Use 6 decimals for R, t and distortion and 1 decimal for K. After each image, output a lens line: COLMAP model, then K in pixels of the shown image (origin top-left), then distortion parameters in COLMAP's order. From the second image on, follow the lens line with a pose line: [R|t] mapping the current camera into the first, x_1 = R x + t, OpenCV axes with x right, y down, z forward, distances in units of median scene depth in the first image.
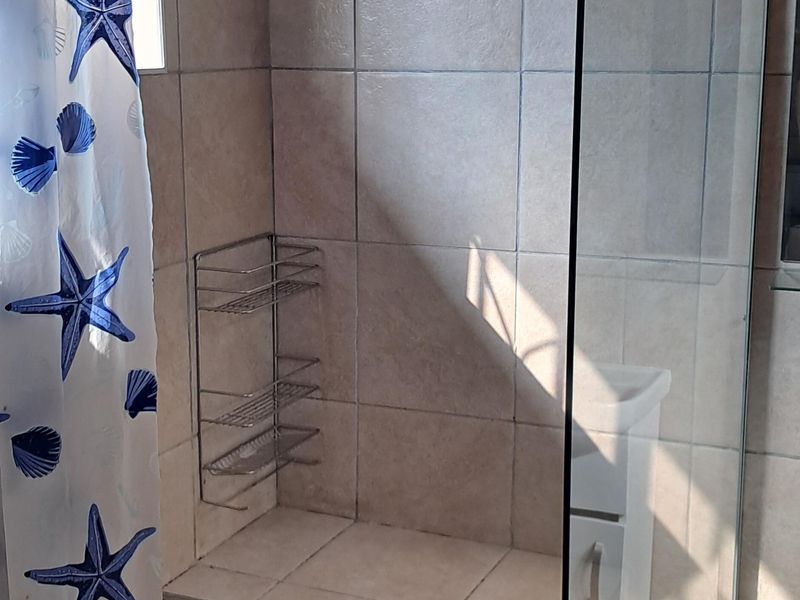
lens RADIAL K [[1316.7, 0, 400.9], [0, 1316.7, 299.8], [0, 0, 1]] dist [0.062404, 0.000000]
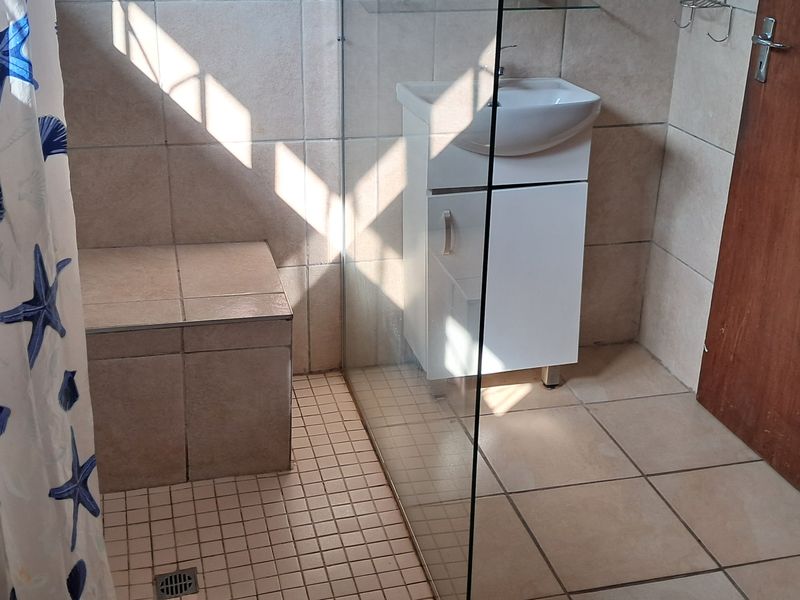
lens RADIAL K [[997.3, 0, 399.6], [0, 997.3, 301.1], [0, 0, 1]] dist [-0.005333, 0.000000]
pose [[0.812275, -0.228042, 0.536848, -0.434411], [0.094119, 0.959587, 0.265207, 0.009168], [-0.575630, -0.164894, 0.800912, 0.158263]]
